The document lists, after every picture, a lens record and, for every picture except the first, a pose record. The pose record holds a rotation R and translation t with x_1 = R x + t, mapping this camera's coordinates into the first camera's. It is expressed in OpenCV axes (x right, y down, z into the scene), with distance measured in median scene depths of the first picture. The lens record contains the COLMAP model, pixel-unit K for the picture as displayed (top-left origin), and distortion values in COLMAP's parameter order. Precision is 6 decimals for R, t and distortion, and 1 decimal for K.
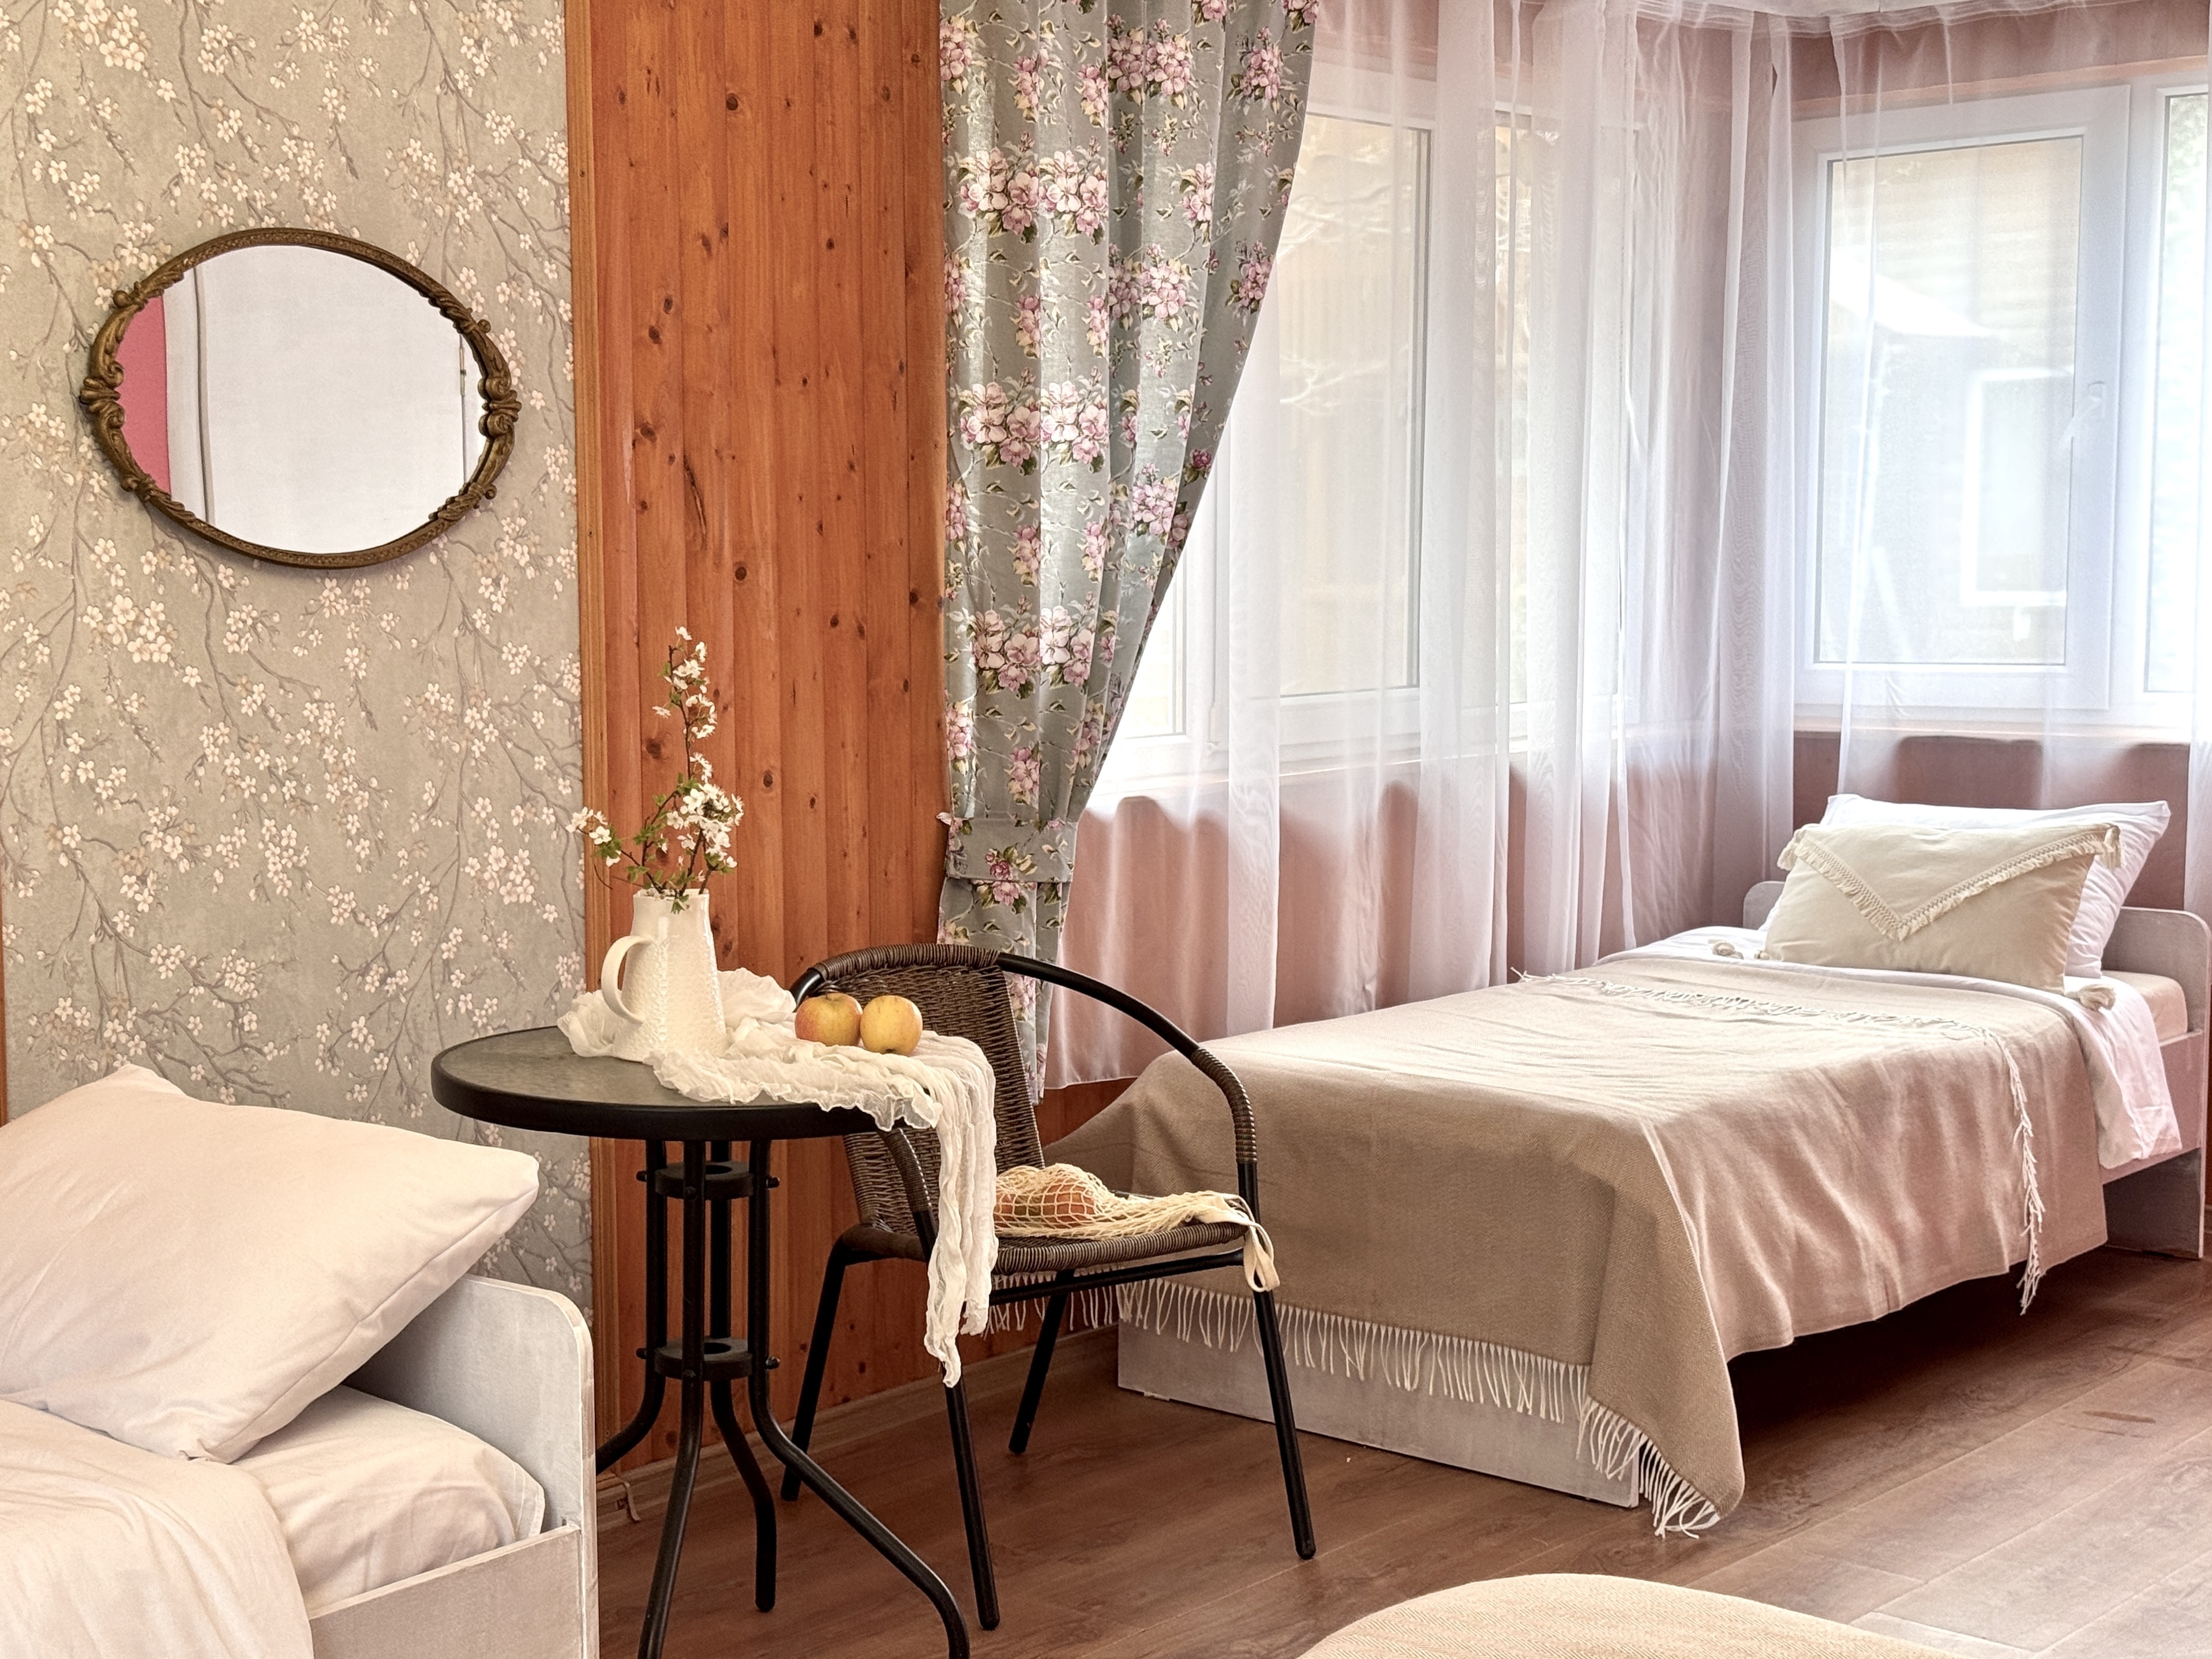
lens RADIAL K [[3042.4, 0, 1106.0], [0, 3042.4, 829.5], [0, 0, 1]] dist [0.202365, -0.495098]
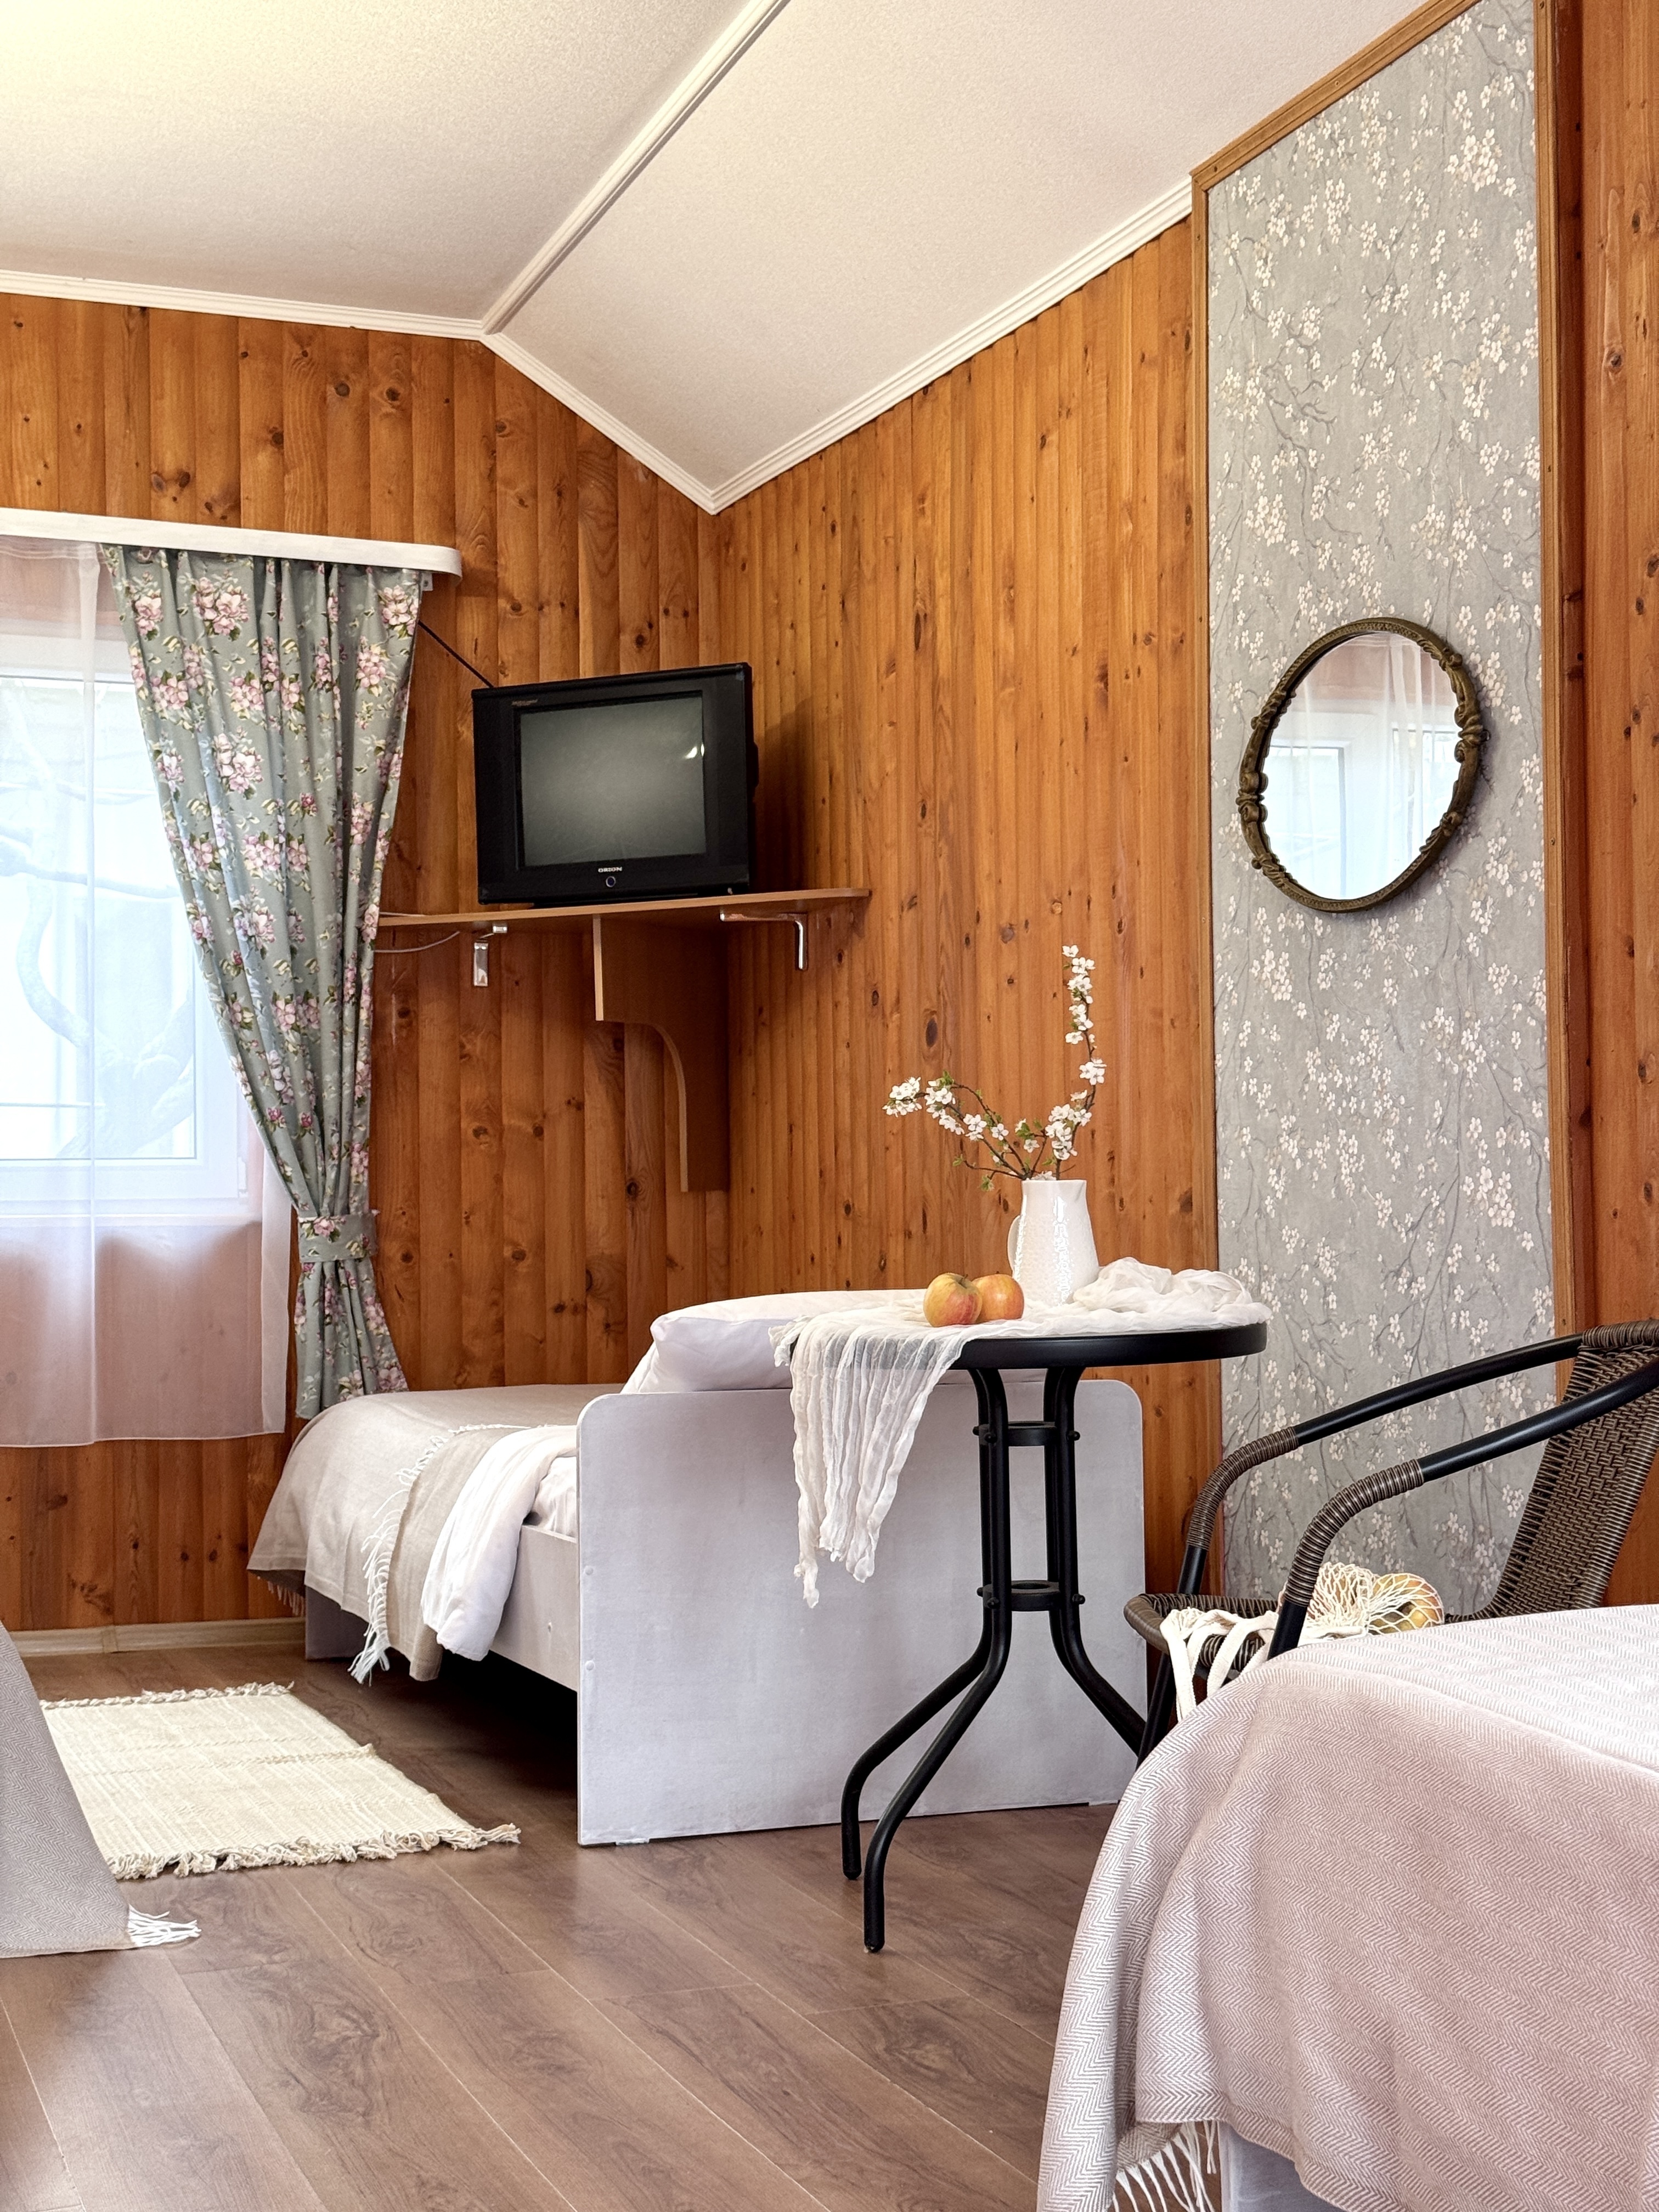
lens RADIAL K [[3042.1, 0, 829.5], [0, 3042.1, 1106.0], [0, 0, 1]] dist [0.202365, -0.495098]
pose [[-0.485290, -0.025019, -0.873995, 0.798487], [-0.068911, 0.997576, 0.009707, -0.009647], [0.871633, 0.064938, -0.485838, 1.327815]]
